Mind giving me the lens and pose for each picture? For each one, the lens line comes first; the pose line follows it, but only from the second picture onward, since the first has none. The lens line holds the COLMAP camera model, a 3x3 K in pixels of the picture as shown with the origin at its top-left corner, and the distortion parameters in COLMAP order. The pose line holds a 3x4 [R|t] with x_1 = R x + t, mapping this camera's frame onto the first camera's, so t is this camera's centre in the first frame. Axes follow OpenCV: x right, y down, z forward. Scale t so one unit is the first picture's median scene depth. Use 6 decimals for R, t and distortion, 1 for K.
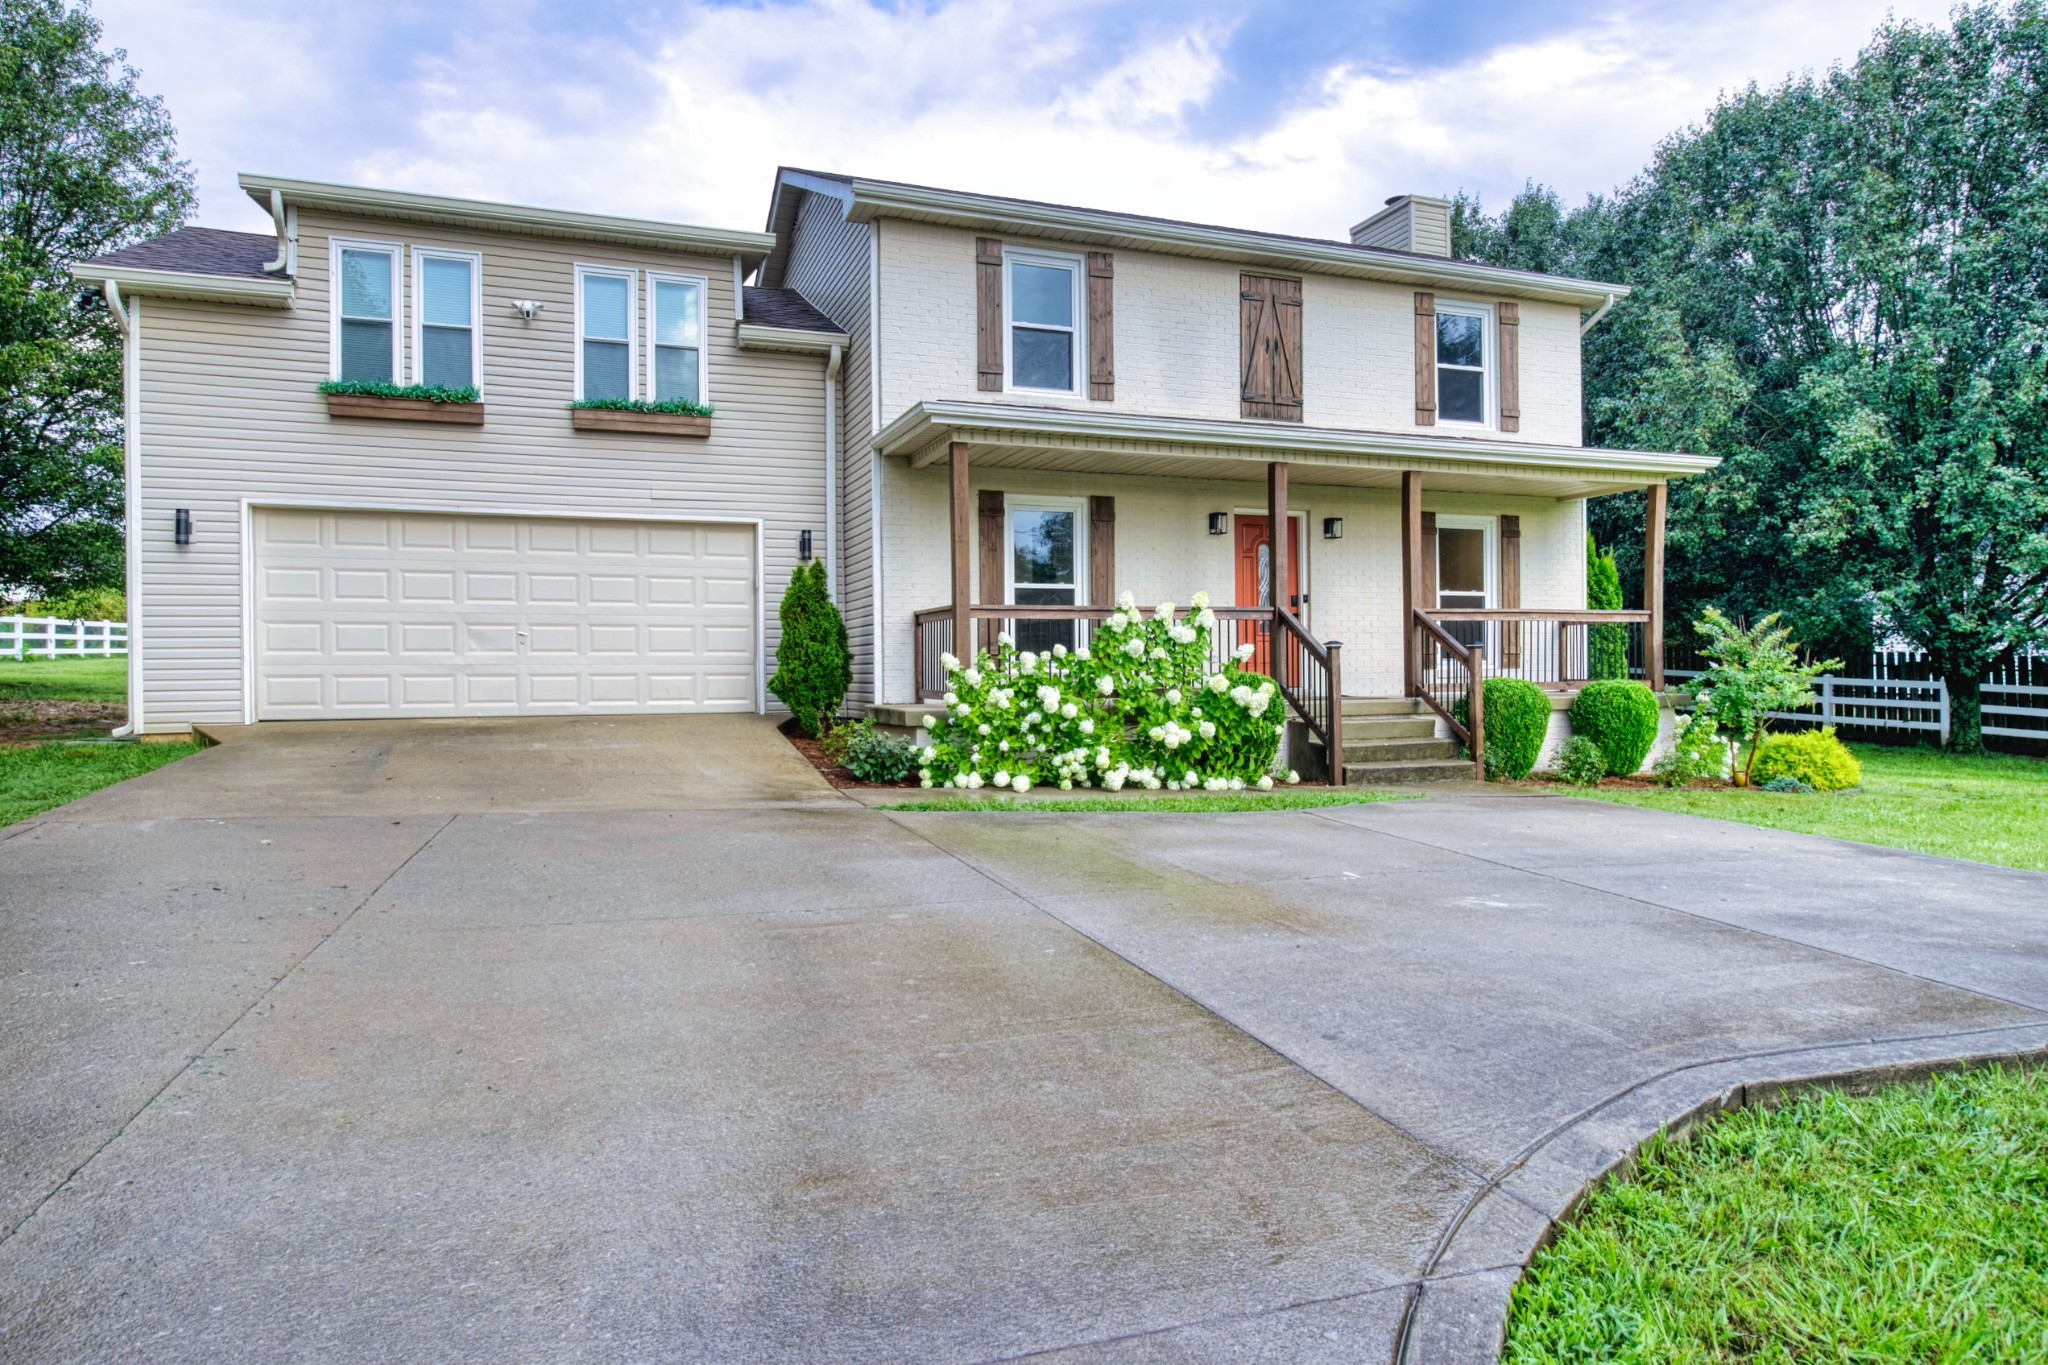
lens RADIAL K [[1200.8, 0, 1022.9], [0, 1200.8, 674.2], [0, 0, 1]] dist [0.002937, -0.009618]
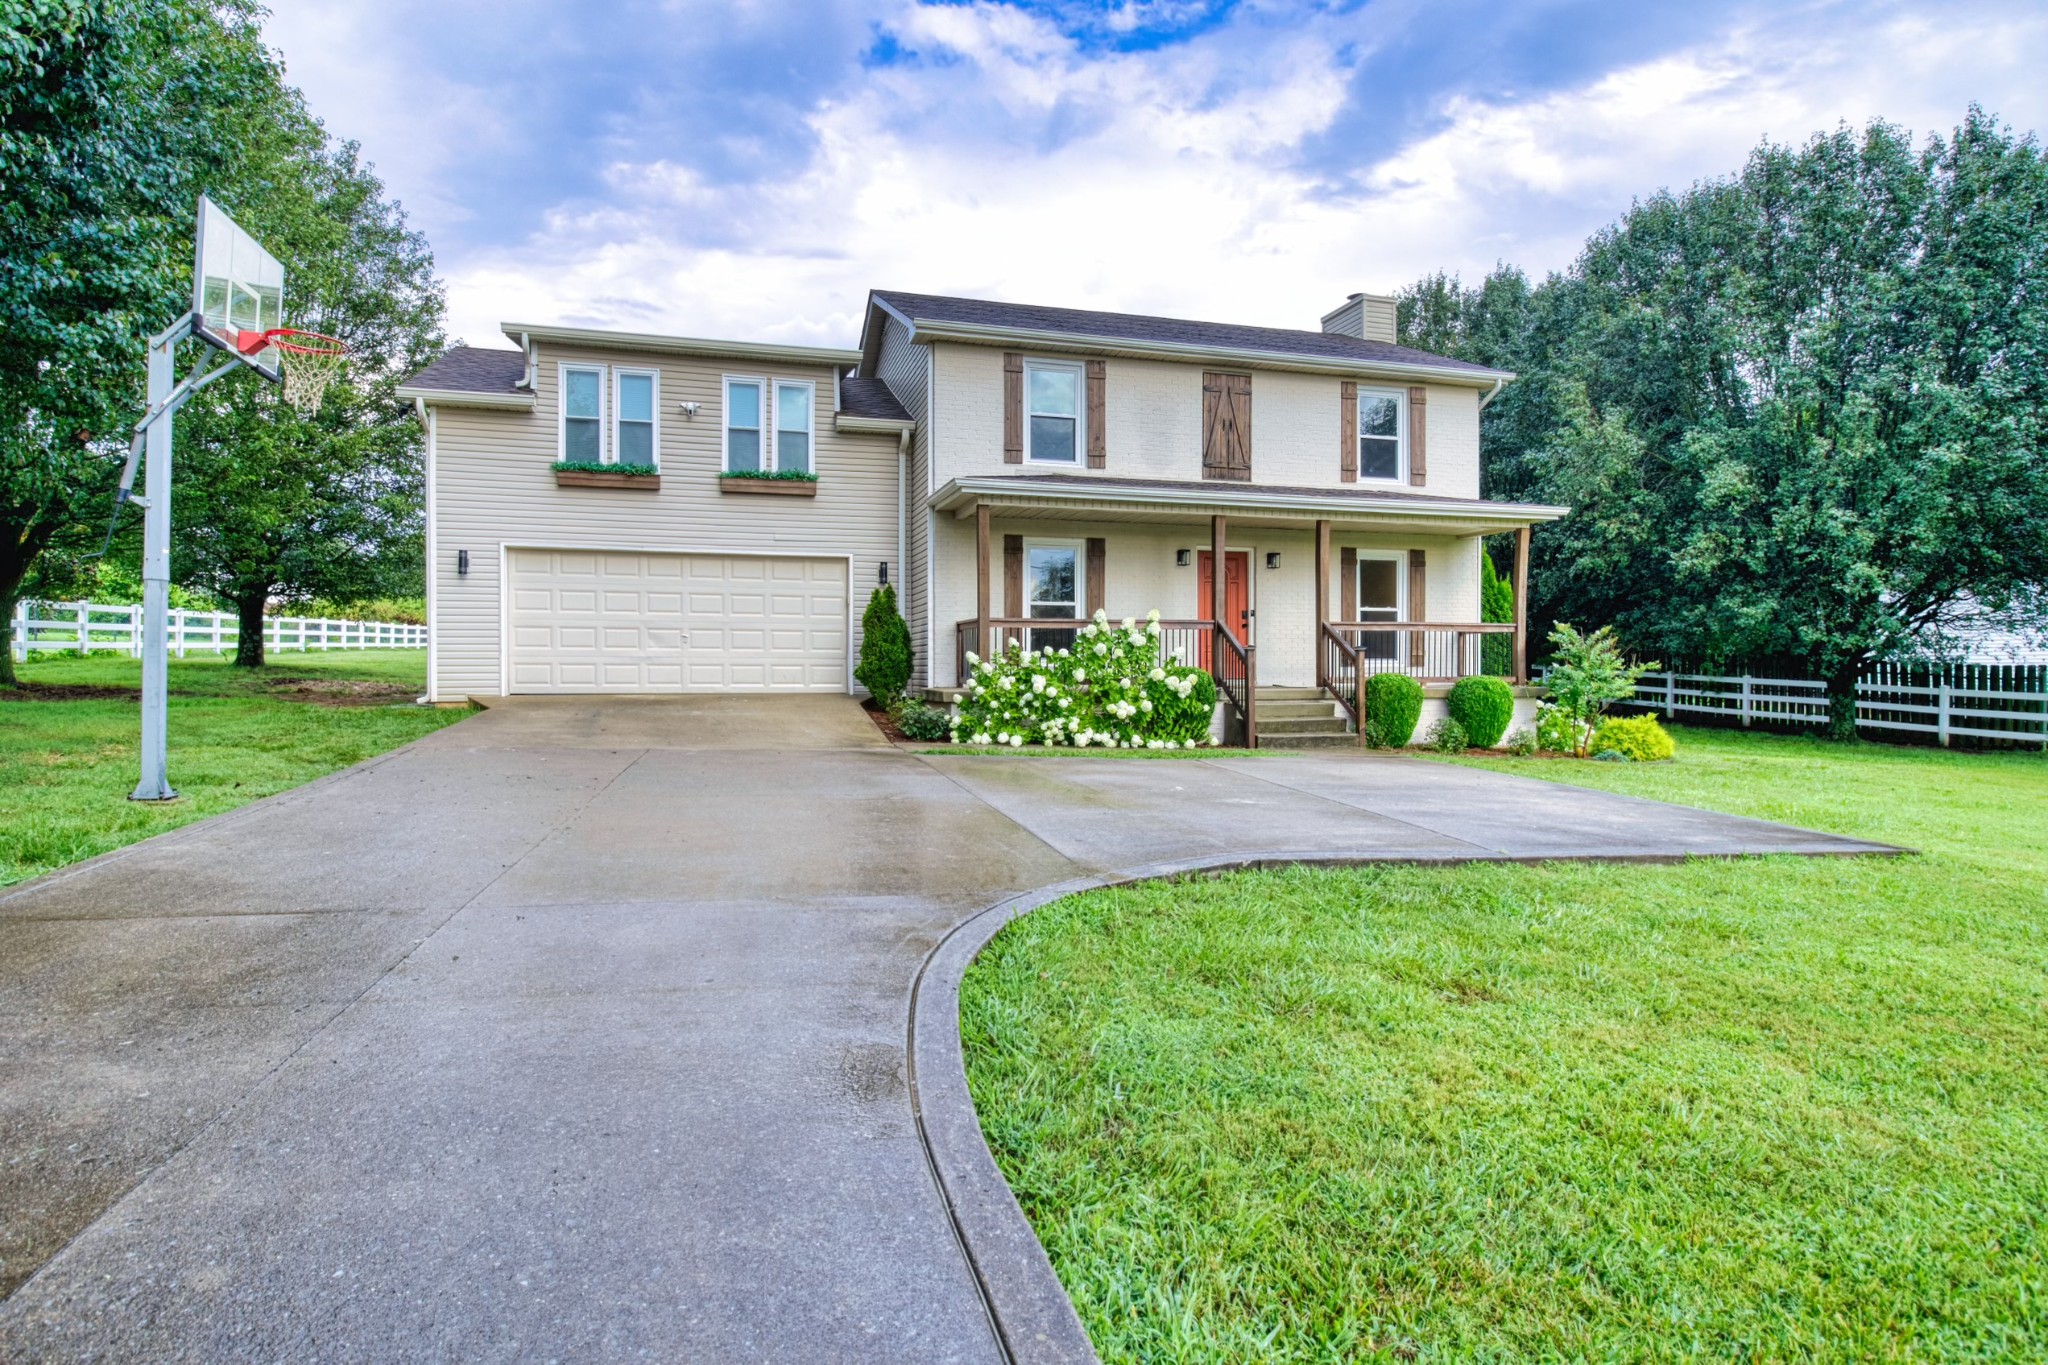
lens RADIAL K [[1062.9, 0, 1020.8], [0, 1062.9, 673.4], [0, 0, 1]] dist [0.001171, -0.010266]
pose [[0.996681, 0.009557, -0.080847, 0.080567], [-0.009337, 0.999952, 0.003101, 0.003253], [0.080873, -0.002335, 0.996722, -0.218059]]
